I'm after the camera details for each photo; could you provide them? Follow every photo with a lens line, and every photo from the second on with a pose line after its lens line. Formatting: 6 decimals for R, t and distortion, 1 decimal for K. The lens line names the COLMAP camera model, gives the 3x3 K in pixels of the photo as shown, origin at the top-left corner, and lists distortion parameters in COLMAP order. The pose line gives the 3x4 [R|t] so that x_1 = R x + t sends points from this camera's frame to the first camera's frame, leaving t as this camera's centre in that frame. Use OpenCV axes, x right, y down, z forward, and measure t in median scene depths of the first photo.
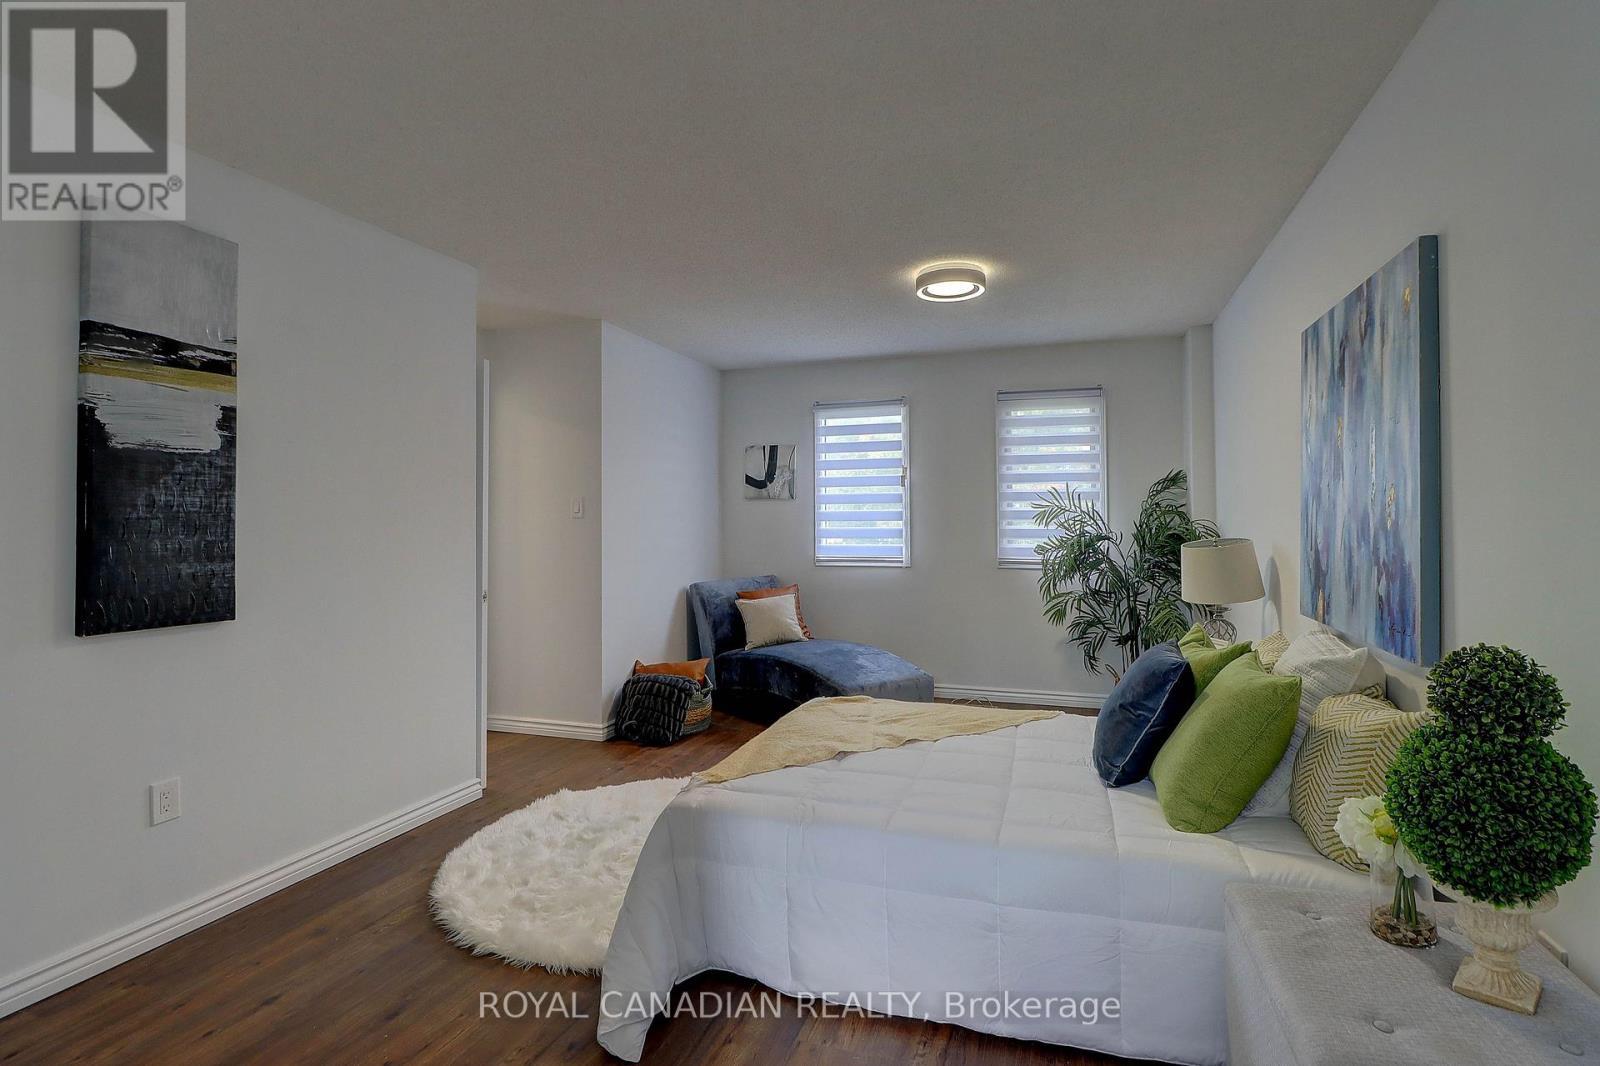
lens RADIAL K [[759.4, 0, 814.5], [0, 759.4, 528.1], [0, 0, 1]] dist [-0.016052, -0.005797]
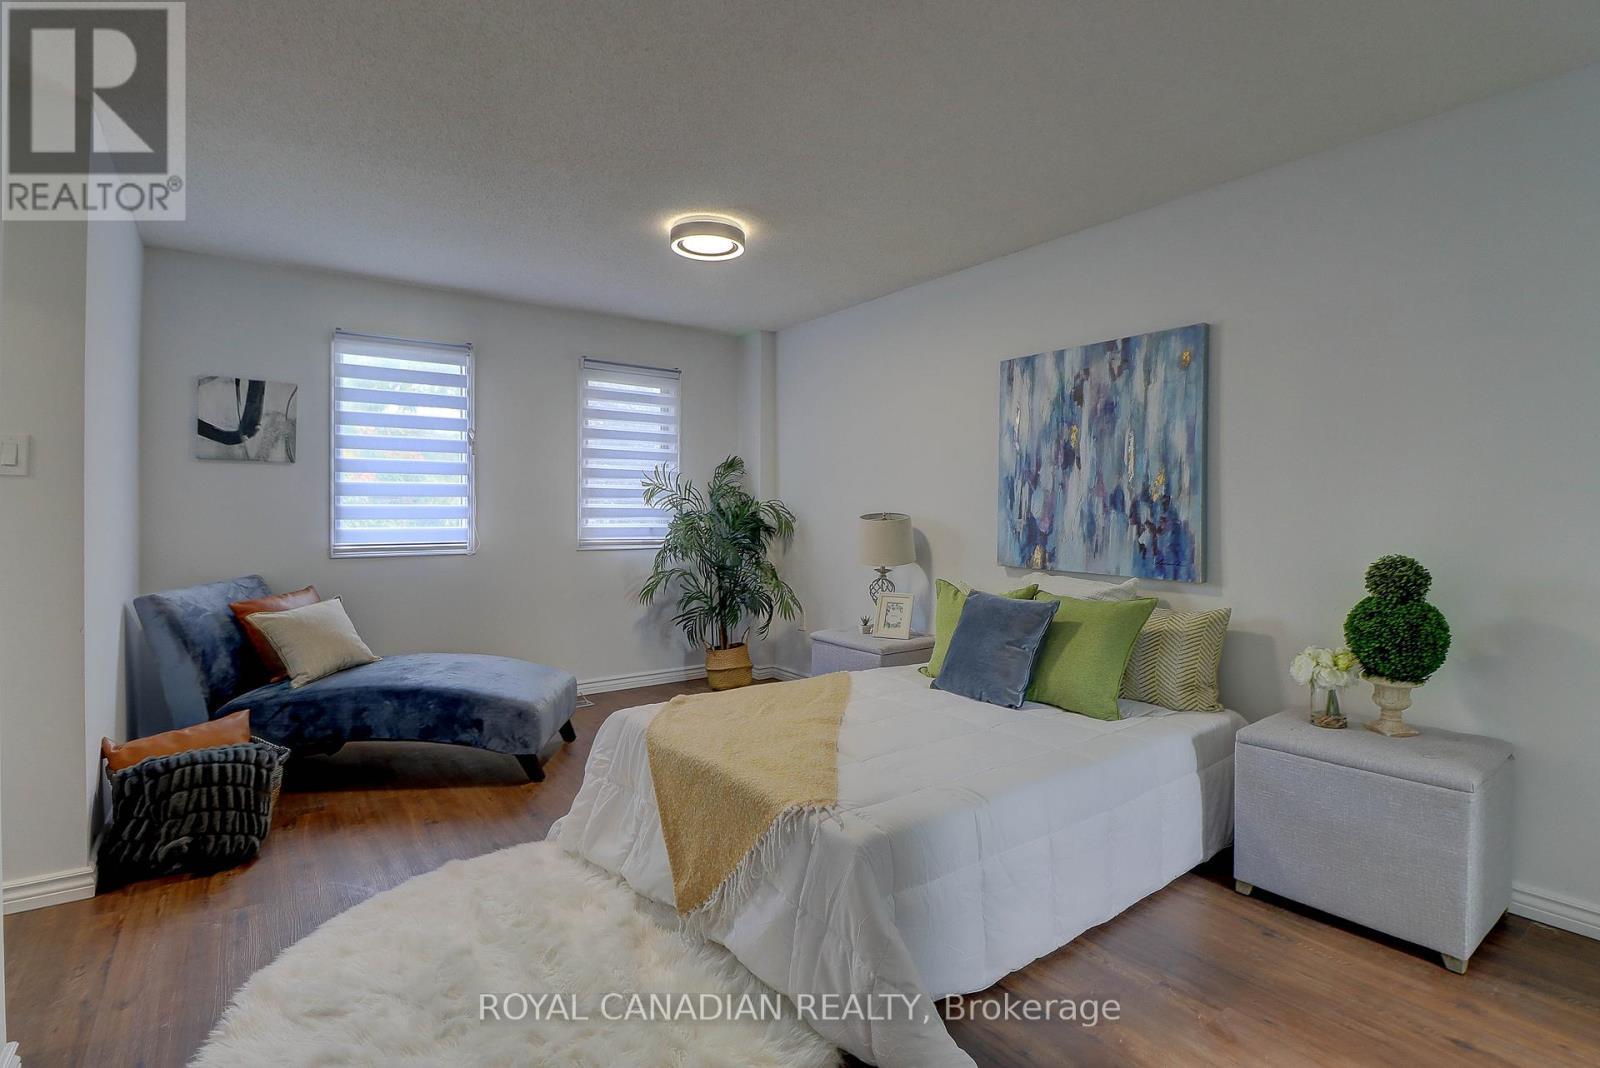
lens RADIAL K [[759.4, 0, 810.1], [0, 759.4, 533.9], [0, 0, 1]] dist [-0.016052, -0.005797]
pose [[0.573987, -0.019564, 0.818631, -0.346636], [0.001329, 0.999735, 0.022960, 0.012022], [-0.818864, -0.012091, 0.573861, 0.245134]]
